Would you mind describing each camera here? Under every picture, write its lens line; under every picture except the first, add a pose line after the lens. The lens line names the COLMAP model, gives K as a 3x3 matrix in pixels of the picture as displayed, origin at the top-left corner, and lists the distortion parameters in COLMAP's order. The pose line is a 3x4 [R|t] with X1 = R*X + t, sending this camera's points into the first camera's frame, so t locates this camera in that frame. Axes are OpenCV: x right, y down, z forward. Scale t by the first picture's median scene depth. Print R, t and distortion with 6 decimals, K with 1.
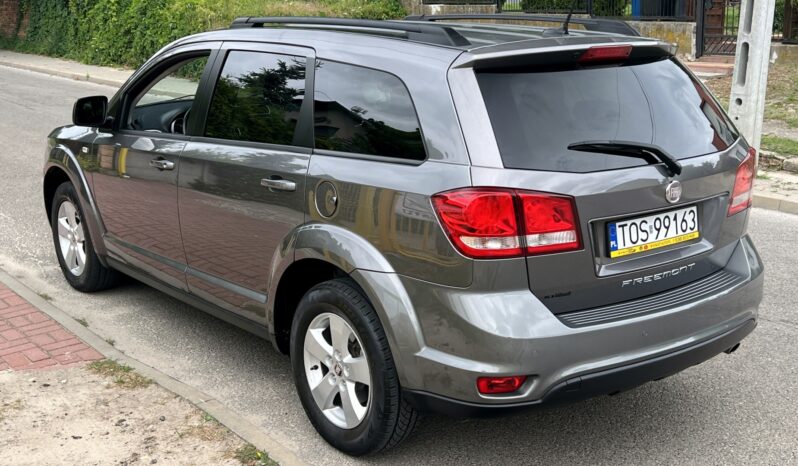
lens RADIAL K [[968.0, 0, 399.0], [0, 968.0, 233.0], [0, 0, 1]] dist [0.226655, -0.696665]
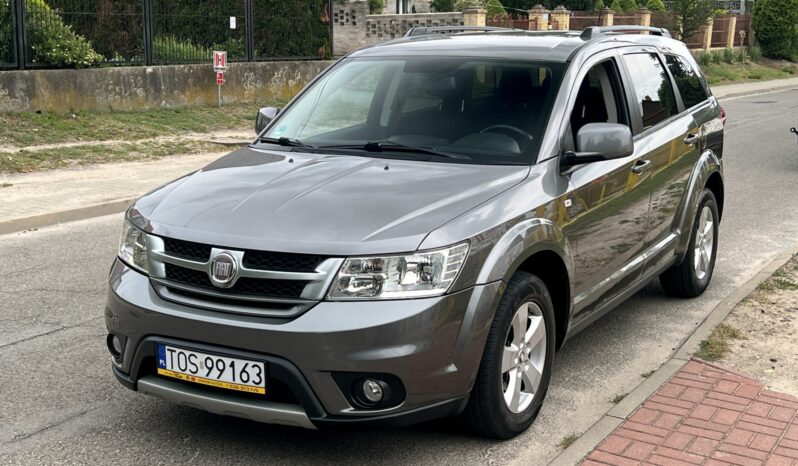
lens RADIAL K [[1093.3, 0, 399.0], [0, 1093.3, 233.0], [0, 0, 1]] dist [0.218979, -0.688340]
pose [[-0.381638, -0.172172, 0.908135, -1.642851], [0.205302, 0.942167, 0.264901, -0.494499], [-0.901223, 0.287538, -0.324219, 2.199797]]
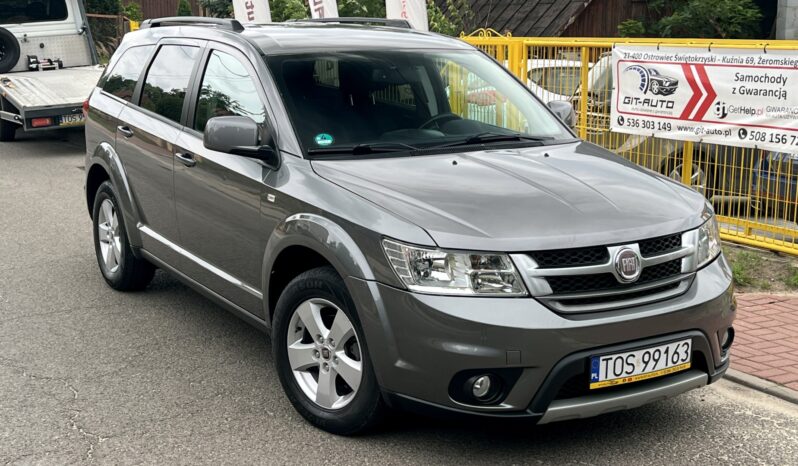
lens RADIAL K [[1093.3, 0, 399.0], [0, 1093.3, 233.0], [0, 0, 1]] dist [0.218979, -0.688340]
pose [[-0.992134, -0.025645, 0.122523, -0.429188], [0.027246, 0.911083, 0.411321, -0.706312], [-0.122176, 0.411424, -0.903218, 3.070551]]
